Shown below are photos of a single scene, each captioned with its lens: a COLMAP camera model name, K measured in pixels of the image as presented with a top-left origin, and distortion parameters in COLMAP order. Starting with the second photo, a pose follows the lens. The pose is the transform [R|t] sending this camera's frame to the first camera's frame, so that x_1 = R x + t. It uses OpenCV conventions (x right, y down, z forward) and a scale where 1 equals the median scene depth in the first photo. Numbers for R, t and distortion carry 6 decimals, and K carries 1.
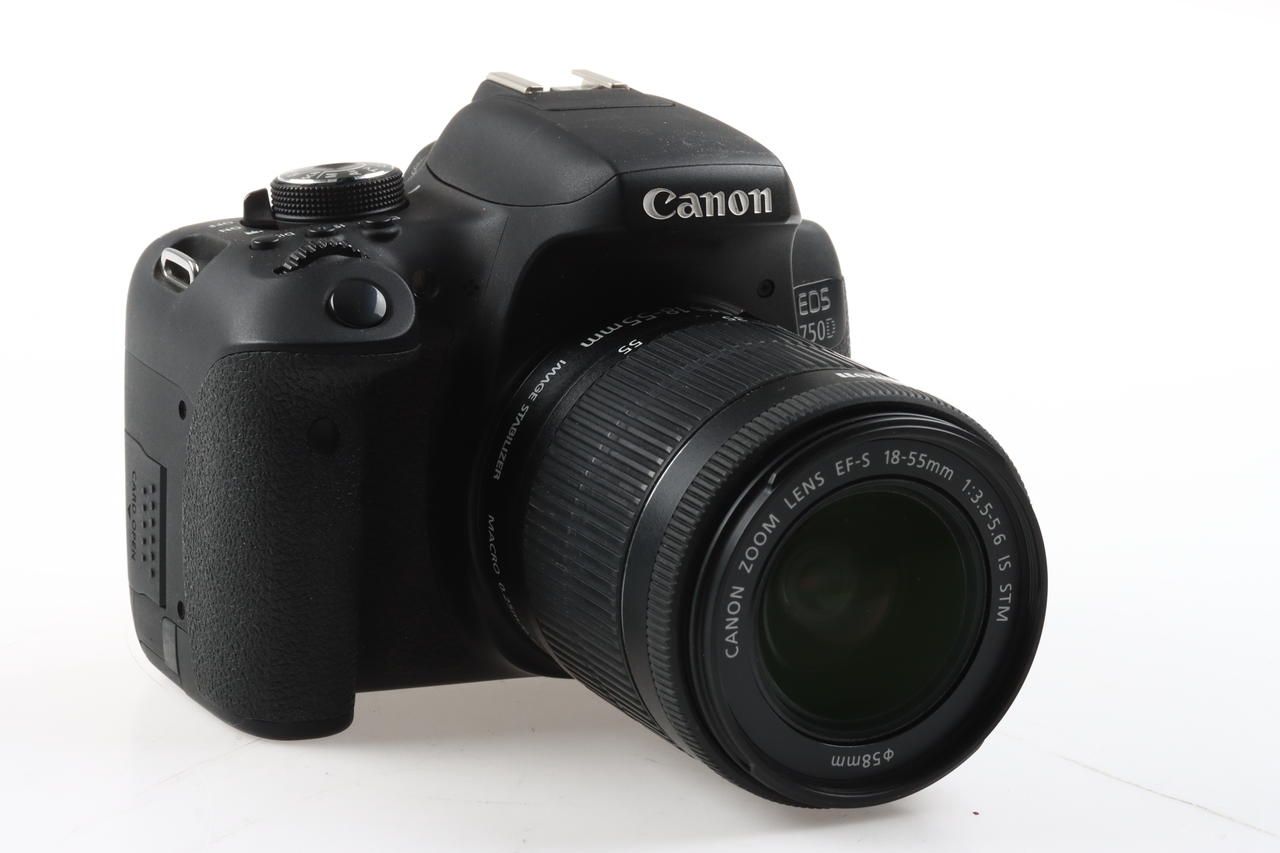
lens RADIAL K [[3777.5, 0, 639.2], [0, 3777.5, 424.9], [0, 0, 1]] dist [-0.018694, 0.000000]
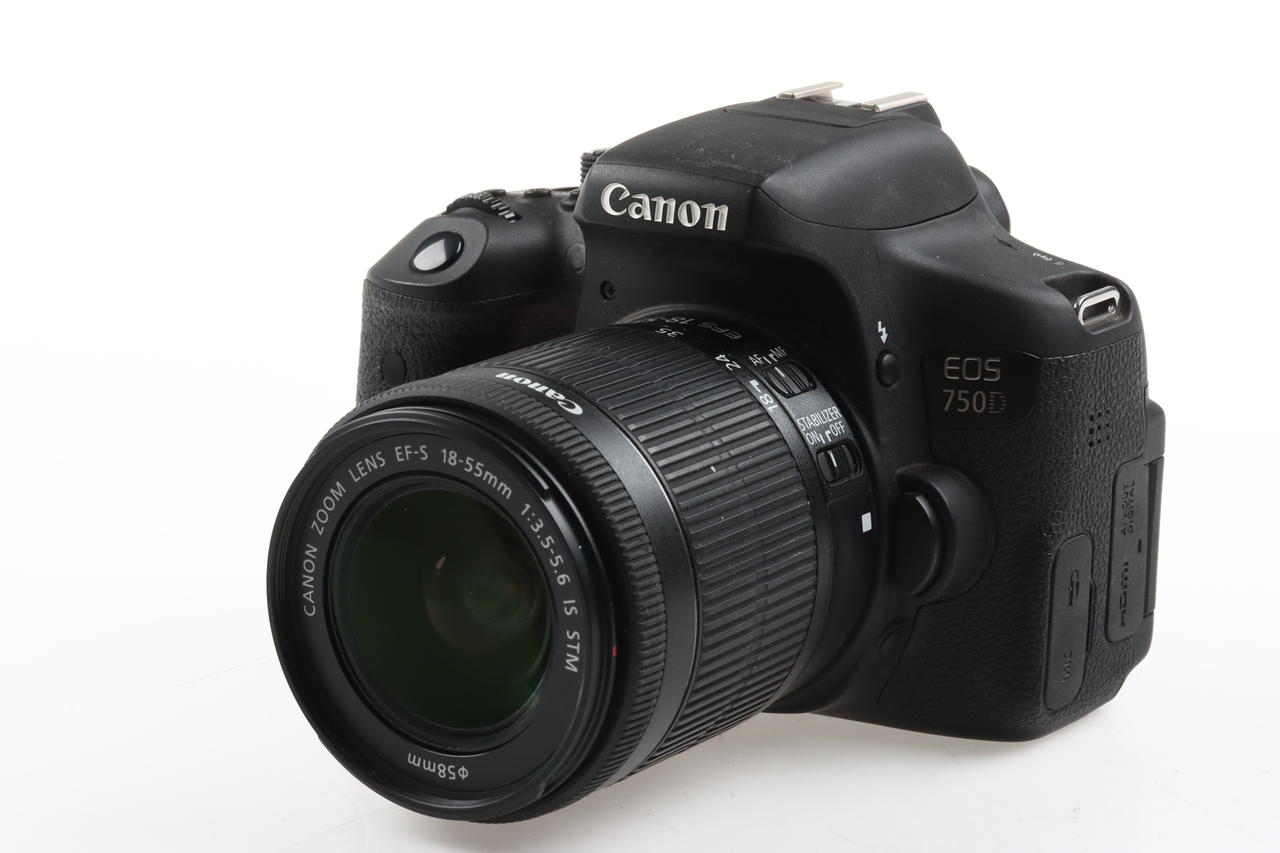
lens RADIAL K [[3777.5, 0, 639.2], [0, 3777.5, 428.2], [0, 0, 1]] dist [-0.018694, 0.000000]
pose [[0.515742, 0.188912, -0.835657, 0.887929], [-0.220142, 0.971858, 0.083837, -0.089292], [0.827978, 0.140725, 0.542816, 0.512085]]
